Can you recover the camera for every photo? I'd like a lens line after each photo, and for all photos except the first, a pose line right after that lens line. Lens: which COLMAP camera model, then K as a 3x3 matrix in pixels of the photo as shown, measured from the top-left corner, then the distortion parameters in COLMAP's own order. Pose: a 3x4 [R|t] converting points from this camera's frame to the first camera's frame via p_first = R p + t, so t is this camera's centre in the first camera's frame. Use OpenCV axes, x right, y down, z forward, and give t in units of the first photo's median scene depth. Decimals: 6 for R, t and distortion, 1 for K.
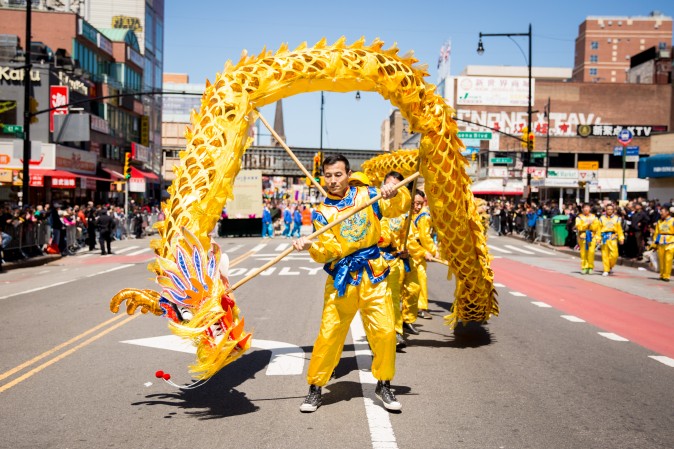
lens RADIAL K [[630.7, 0, 337.0], [0, 630.7, 224.5], [0, 0, 1]] dist [-0.068737, 0.026738]
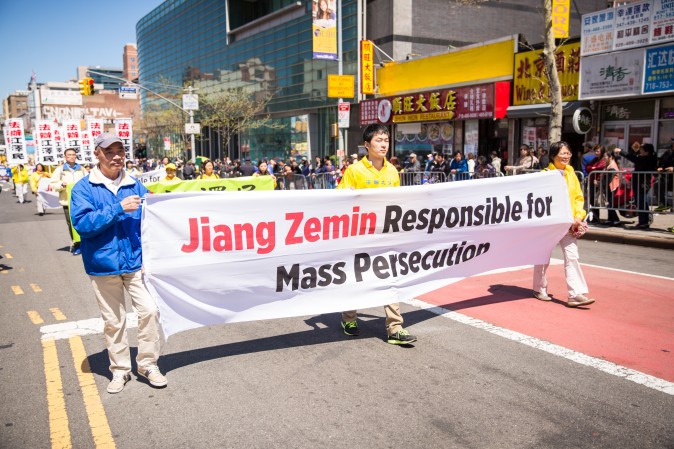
lens RADIAL K [[630.7, 0, 337.0], [0, 630.7, 224.5], [0, 0, 1]] dist [-0.068737, 0.026738]
pose [[0.842836, -0.074930, 0.532929, -0.112068], [0.025169, 0.994665, 0.100044, 0.021083], [-0.537582, -0.070907, 0.840225, -1.334706]]
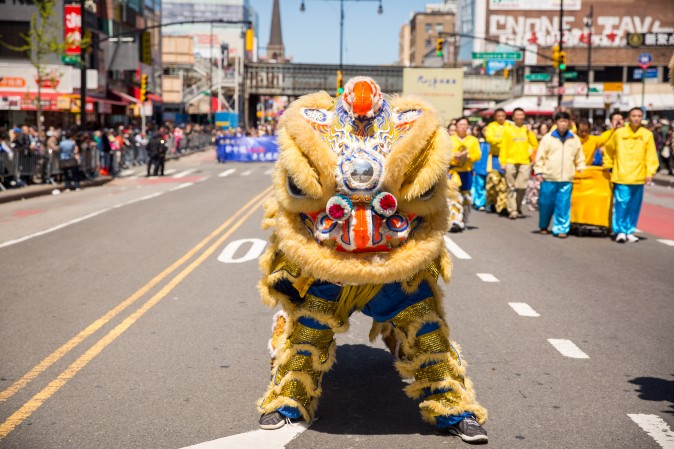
lens RADIAL K [[998.0, 0, 337.0], [0, 998.0, 224.5], [0, 0, 1]] dist [0.070274, 0.075709]
pose [[0.999676, -0.009987, 0.023410, -0.058778], [0.008418, 0.997770, 0.066214, 0.011368], [-0.024019, -0.065995, 0.997531, -0.425892]]
